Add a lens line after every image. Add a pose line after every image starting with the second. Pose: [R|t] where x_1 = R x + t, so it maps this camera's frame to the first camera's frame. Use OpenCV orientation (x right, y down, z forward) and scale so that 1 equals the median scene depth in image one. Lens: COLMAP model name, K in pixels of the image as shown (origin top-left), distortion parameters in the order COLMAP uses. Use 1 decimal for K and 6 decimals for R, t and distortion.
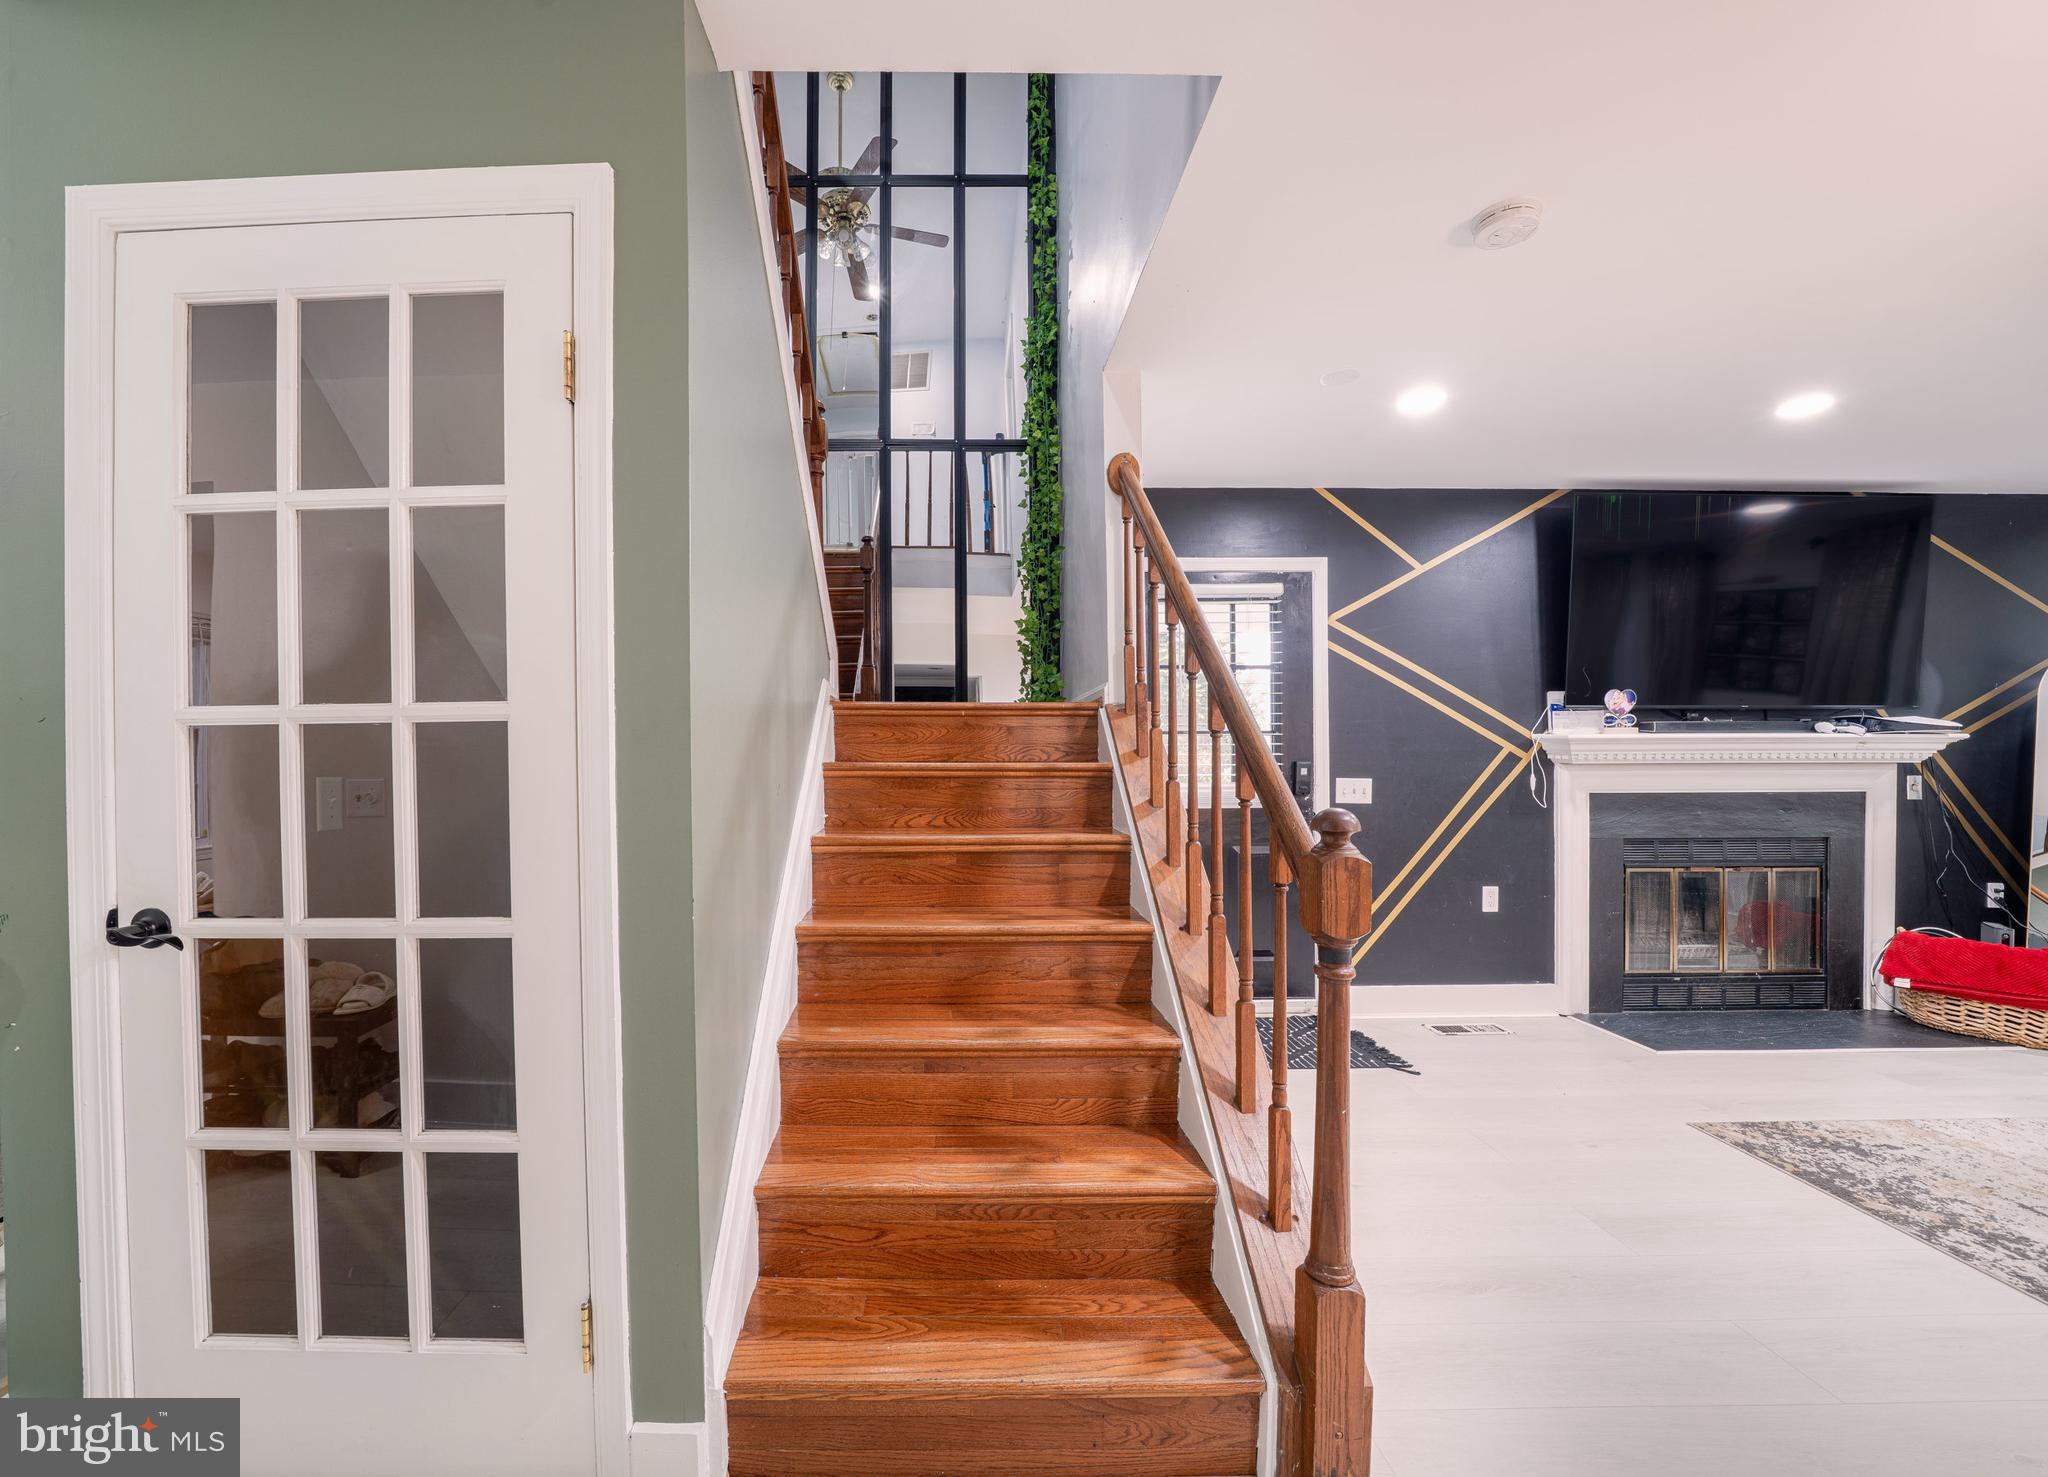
lens RADIAL K [[795.8, 0, 946.8], [0, 795.8, 772.7], [0, 0, 1]] dist [-0.033395, 0.003621]
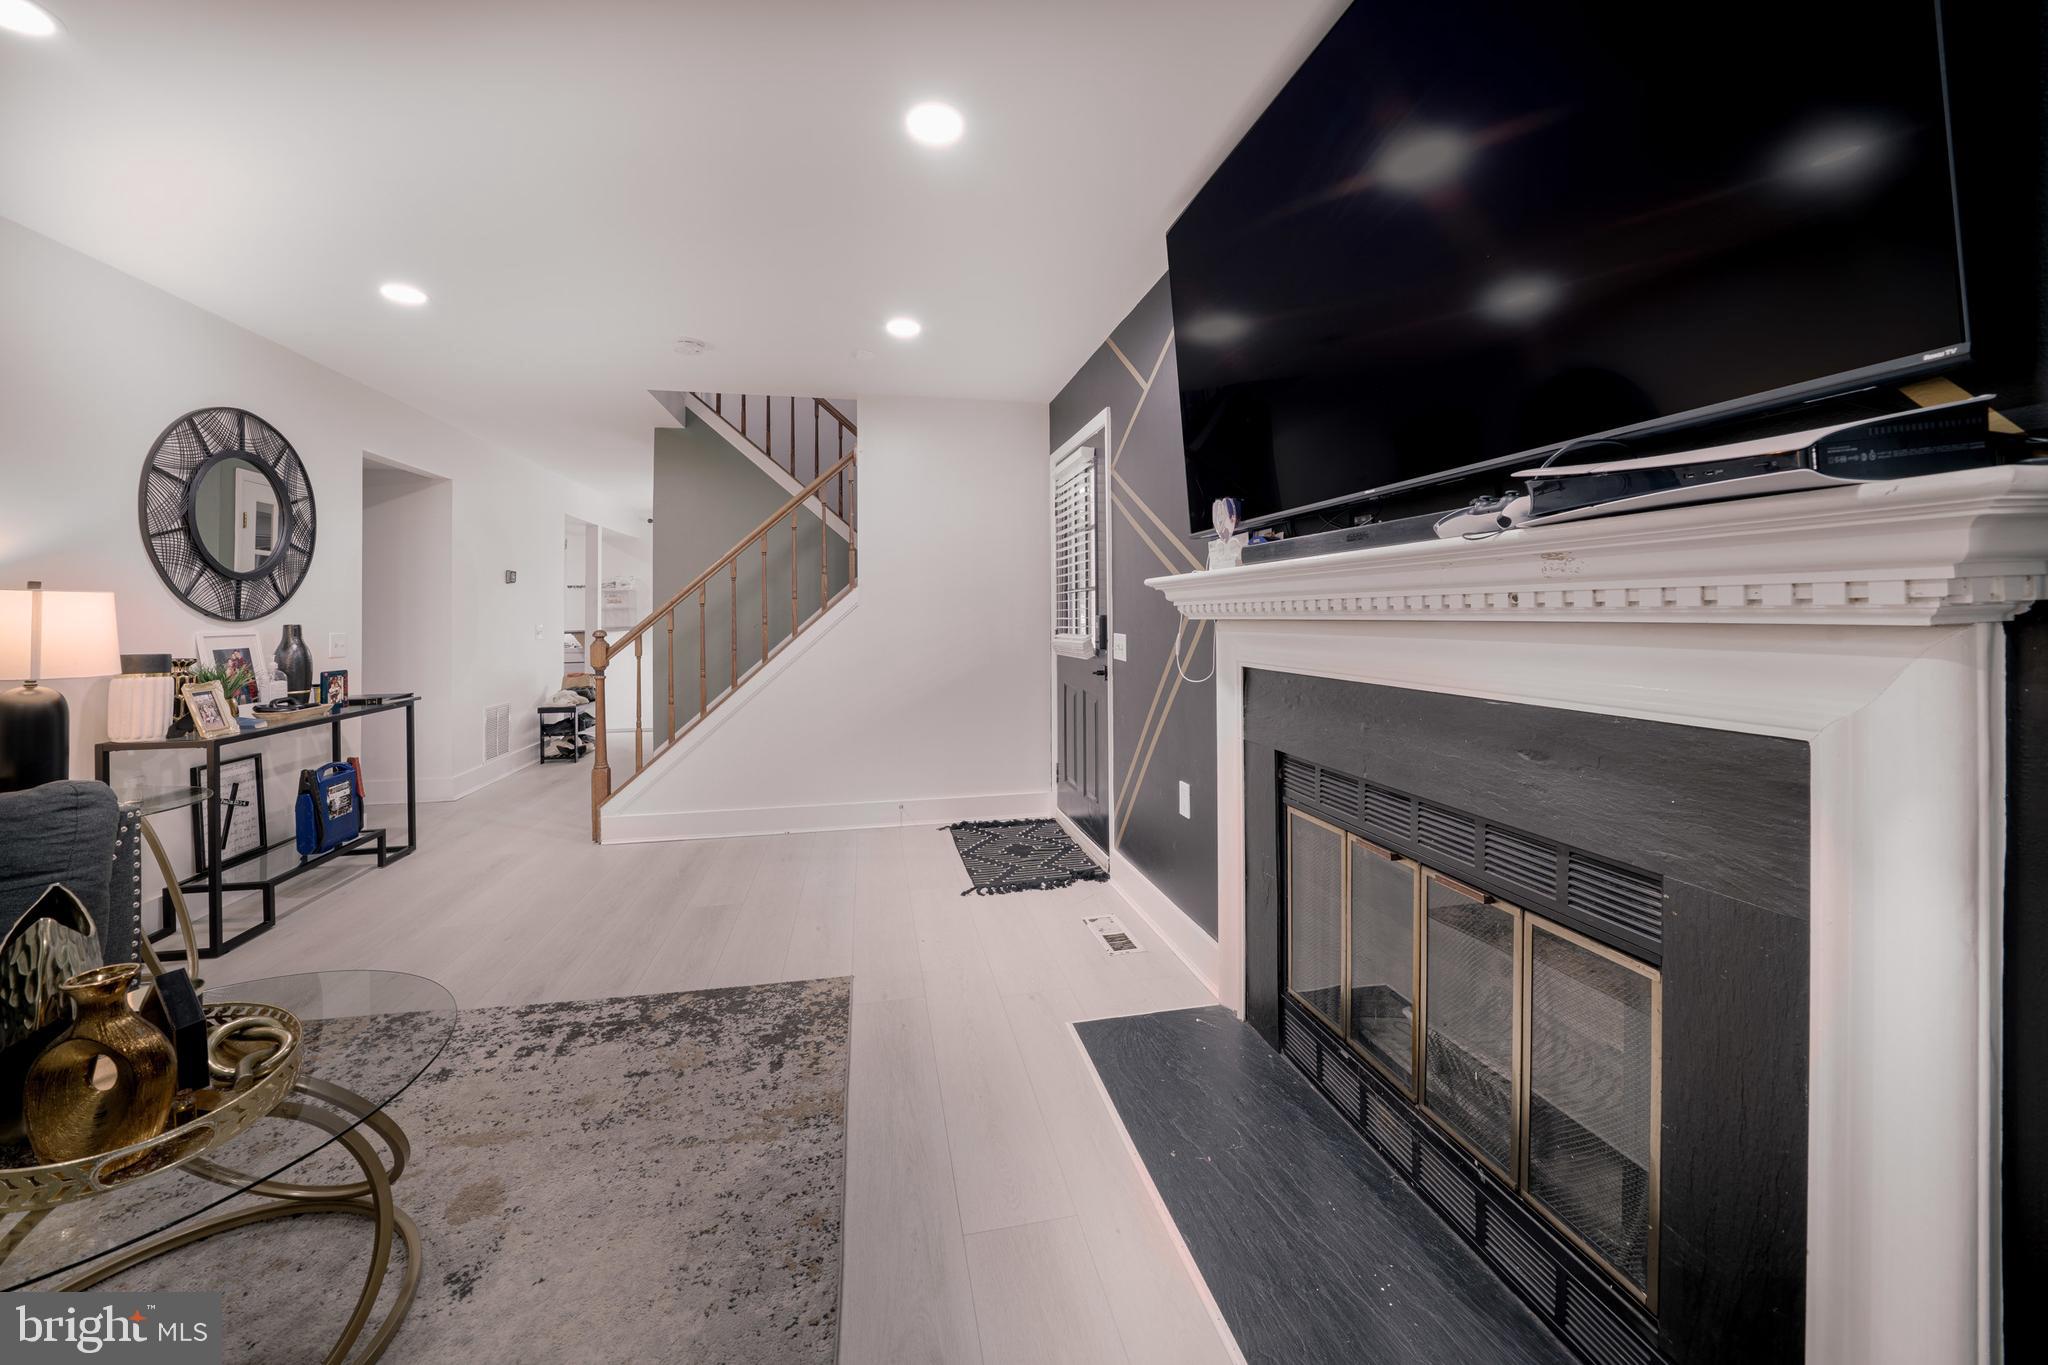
lens RADIAL K [[764.2, 0, 1024.9], [0, 764.2, 614.8], [0, 0, 1]] dist [-0.014979, 0.000107]
pose [[0.217385, 0.002388, -0.976083, 1.384881], [-0.007180, 0.999974, 0.000847, -0.014796], [0.976060, 0.006824, 0.217396, 0.697789]]
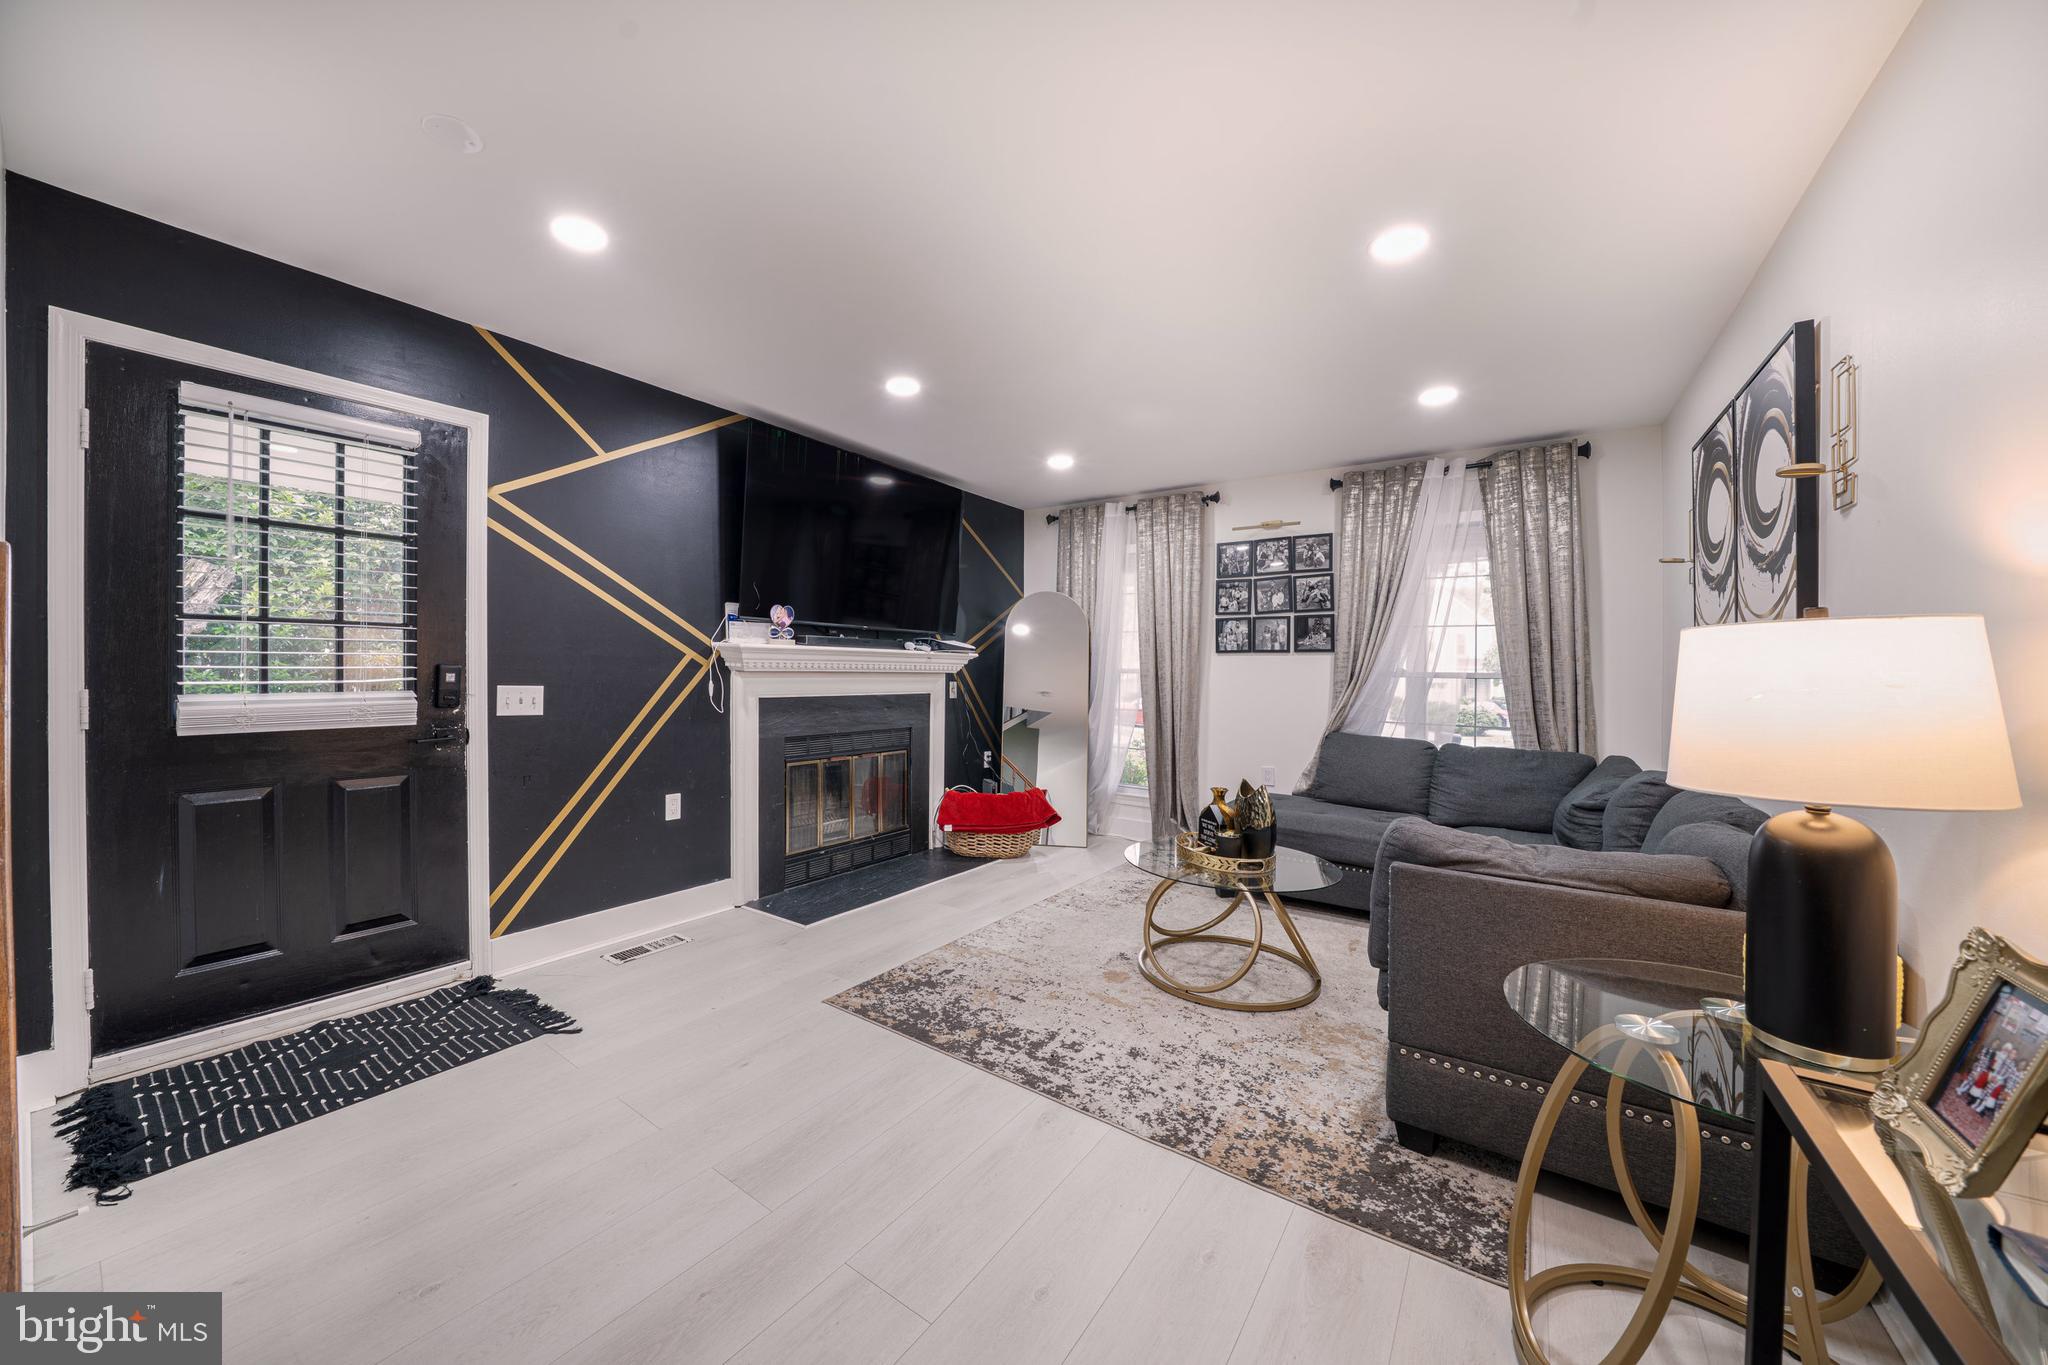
lens RADIAL K [[727.7, 0, 978.6], [0, 727.7, 676.3], [0, 0, 1]] dist [-0.000818, 0.000041]
pose [[0.582310, 0.004977, 0.812951, 0.173393], [-0.005187, 0.999984, -0.002407, -0.003419], [-0.812950, -0.002815, 0.582327, 0.152996]]
